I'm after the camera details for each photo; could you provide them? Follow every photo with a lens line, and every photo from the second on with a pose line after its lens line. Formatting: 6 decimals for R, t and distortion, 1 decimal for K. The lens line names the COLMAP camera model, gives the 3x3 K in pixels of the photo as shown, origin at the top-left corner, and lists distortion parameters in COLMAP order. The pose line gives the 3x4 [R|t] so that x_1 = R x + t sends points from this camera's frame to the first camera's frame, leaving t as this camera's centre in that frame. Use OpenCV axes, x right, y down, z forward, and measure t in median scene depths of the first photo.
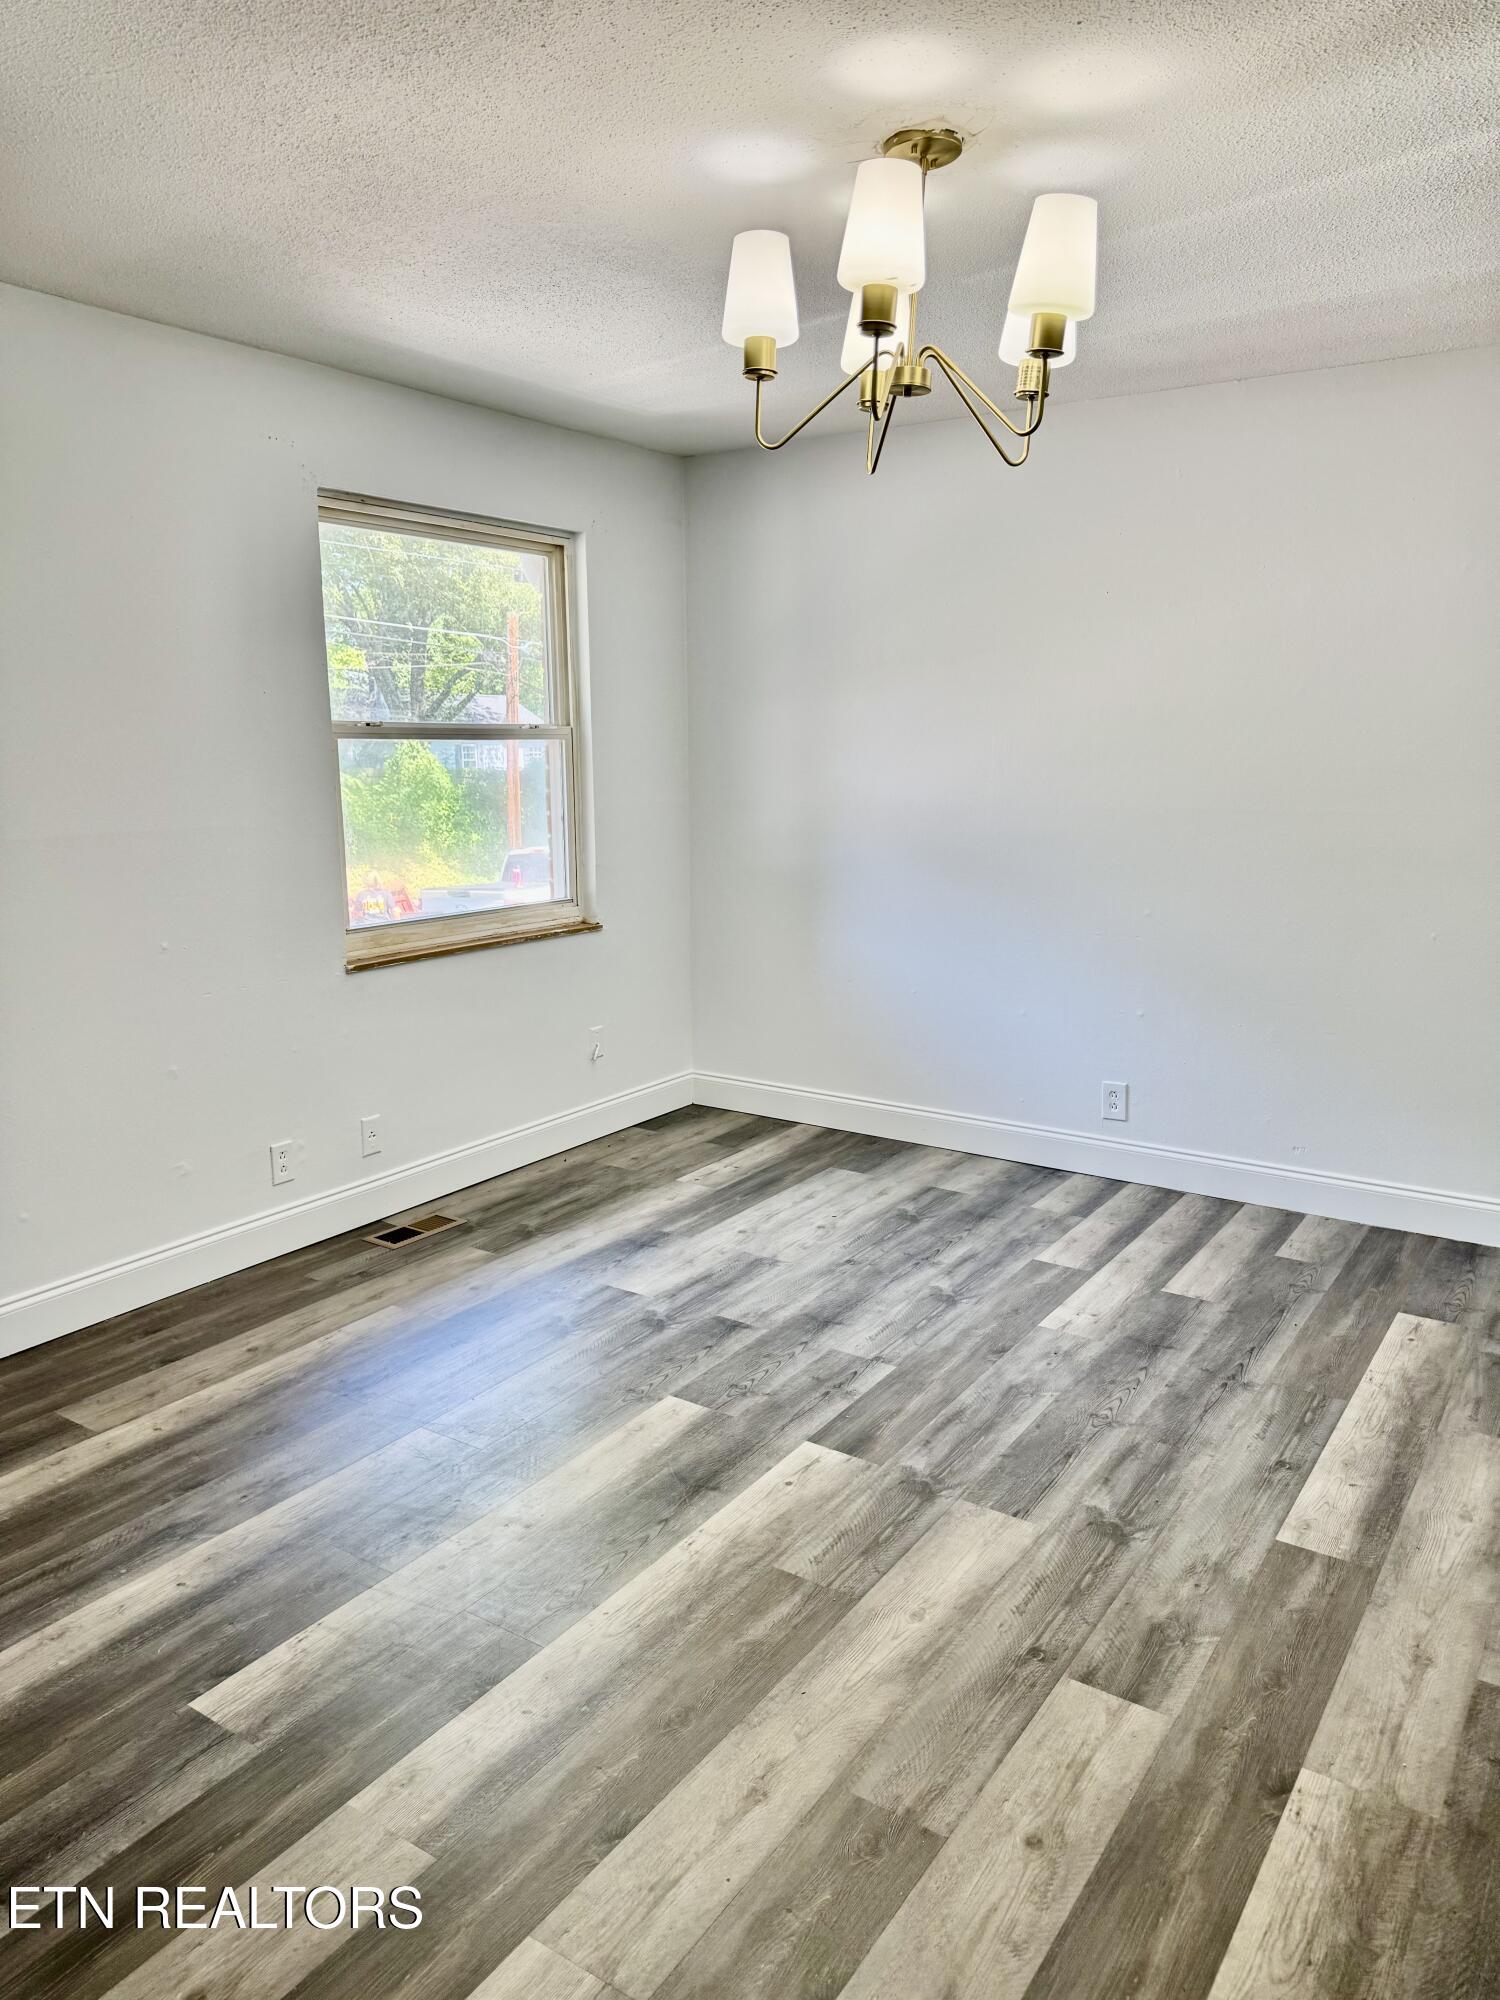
lens RADIAL K [[1427.5, 0, 745.7], [0, 1427.5, 1000.9], [0, 0, 1]] dist [0.071802, -0.005141]
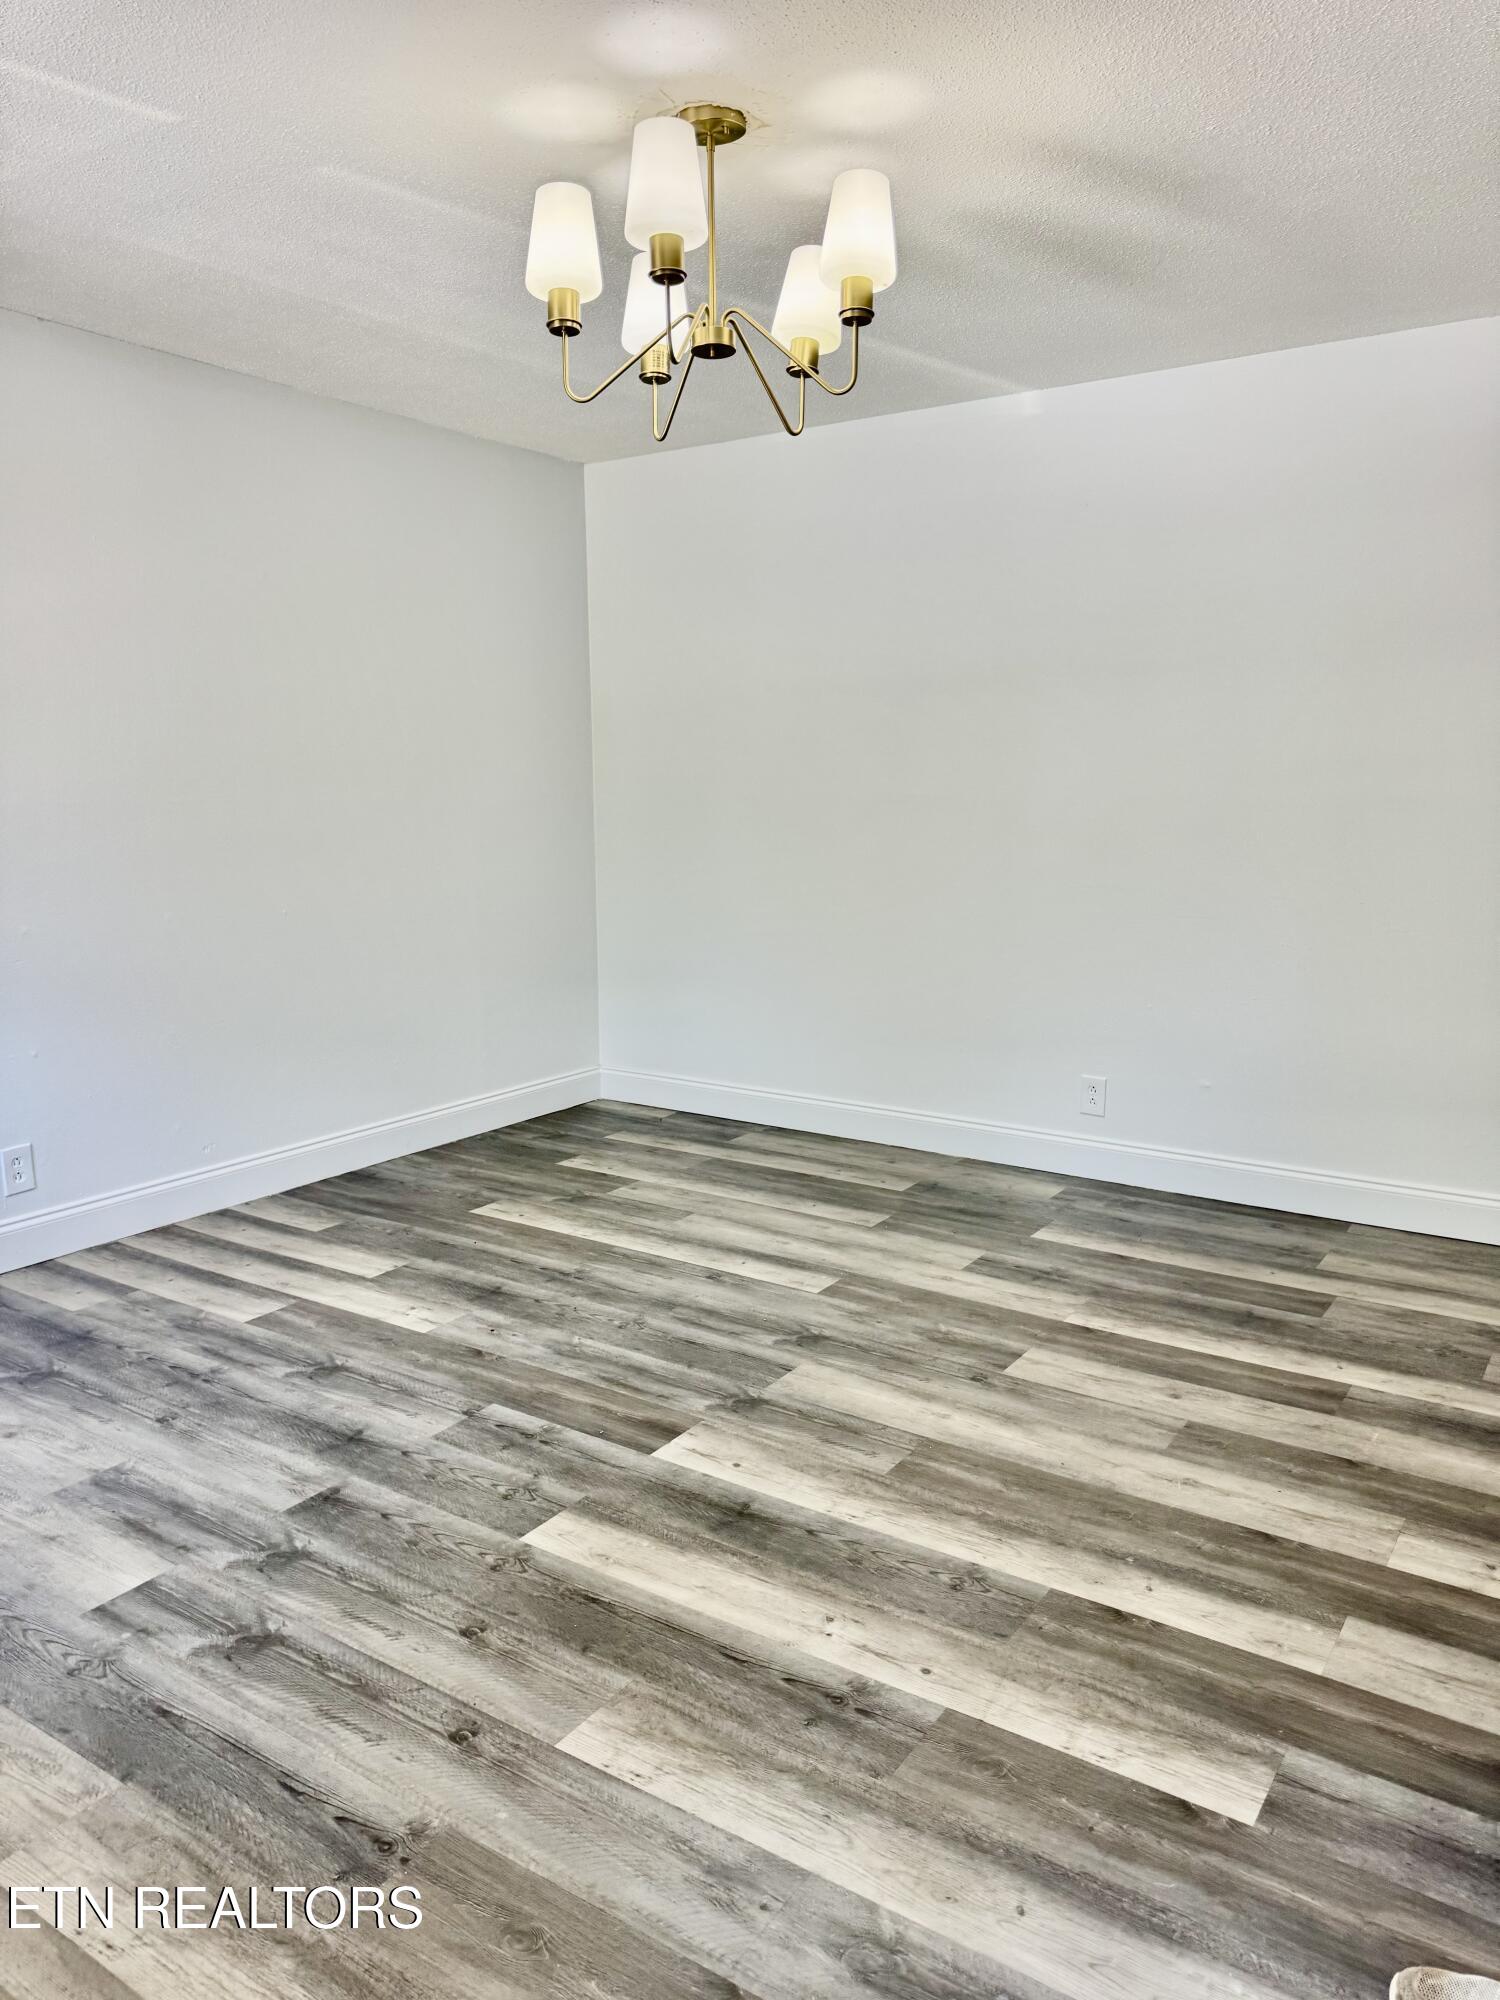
lens RADIAL K [[1427.5, 0, 745.7], [0, 1427.5, 1000.9], [0, 0, 1]] dist [0.071802, -0.005141]
pose [[-0.007632, -0.151244, 0.988467, -0.759672], [0.193130, 0.969662, 0.149858, -0.092925], [-0.981144, 0.192046, 0.021810, 0.799121]]
